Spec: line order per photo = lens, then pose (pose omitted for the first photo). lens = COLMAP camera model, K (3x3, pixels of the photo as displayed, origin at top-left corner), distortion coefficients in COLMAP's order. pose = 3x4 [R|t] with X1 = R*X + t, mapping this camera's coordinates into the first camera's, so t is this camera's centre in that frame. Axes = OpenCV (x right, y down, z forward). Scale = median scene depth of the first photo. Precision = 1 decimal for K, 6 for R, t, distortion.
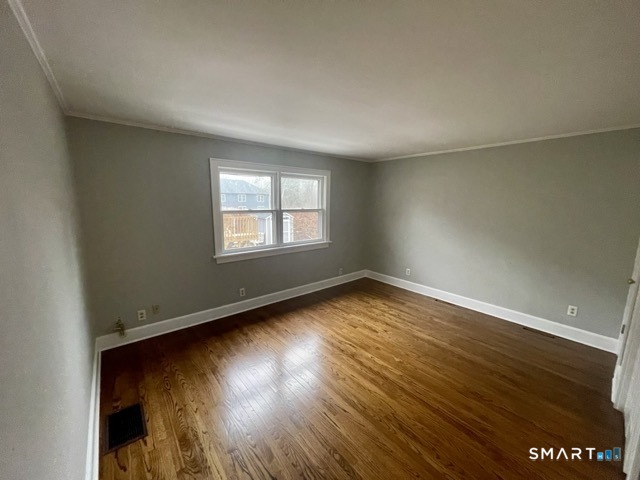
lens RADIAL K [[257.9, 0, 318.8], [0, 257.9, 244.1], [0, 0, 1]] dist [-0.007090, 0.000458]
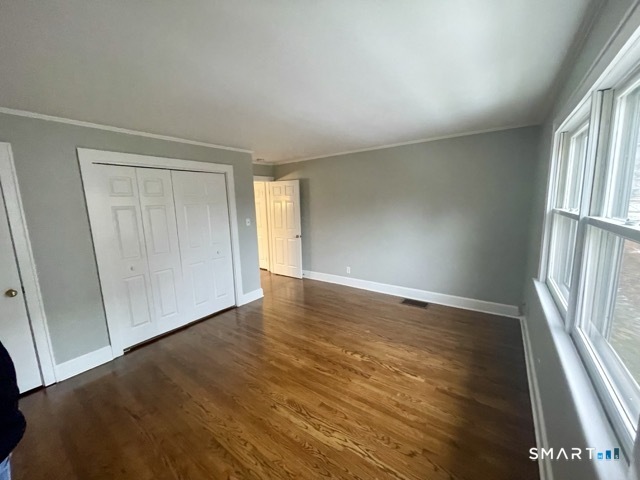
lens RADIAL K [[257.9, 0, 323.8], [0, 257.9, 238.0], [0, 0, 1]] dist [-0.007090, 0.000458]
pose [[-0.964204, 0.058690, -0.258586, 0.277057], [-0.021416, 0.954776, 0.296554, -0.237527], [0.264297, 0.291477, -0.919341, 1.466474]]
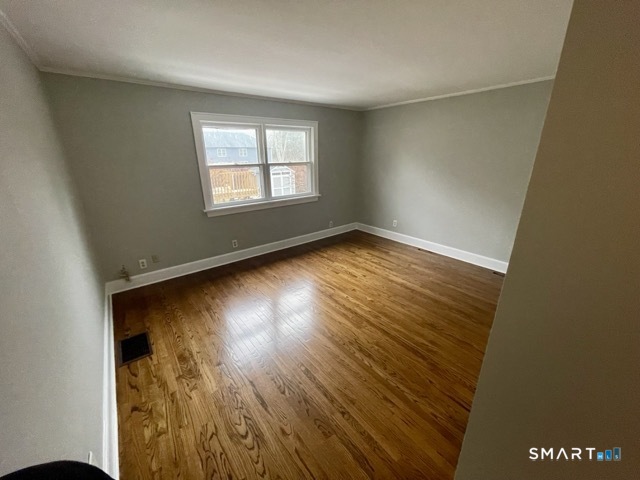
lens RADIAL K [[257.9, 0, 317.5], [0, 257.9, 244.1], [0, 0, 1]] dist [-0.007090, 0.000458]
pose [[0.999522, -0.012583, -0.028223, 0.091671], [0.017181, 0.985449, 0.169100, 0.014325], [0.025685, -0.169504, 0.985195, -0.060790]]
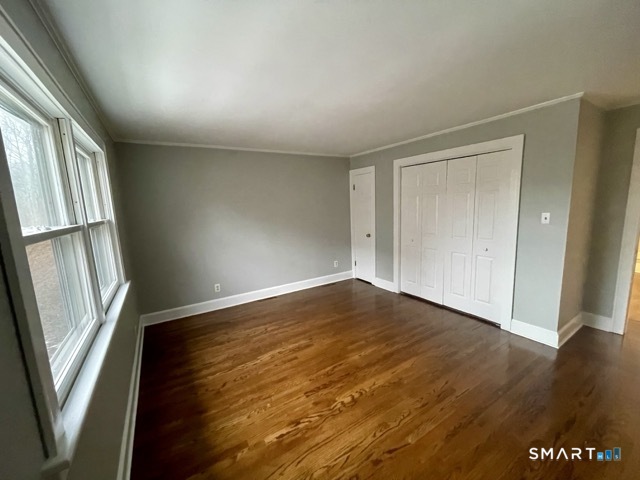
lens RADIAL K [[257.9, 0, 316.7], [0, 257.9, 241.0], [0, 0, 1]] dist [-0.007090, 0.000458]
pose [[0.133310, -0.157234, 0.978522, -0.566905], [0.208782, 0.969633, 0.127362, -0.109708], [-0.968834, 0.187319, 0.162089, 0.756597]]
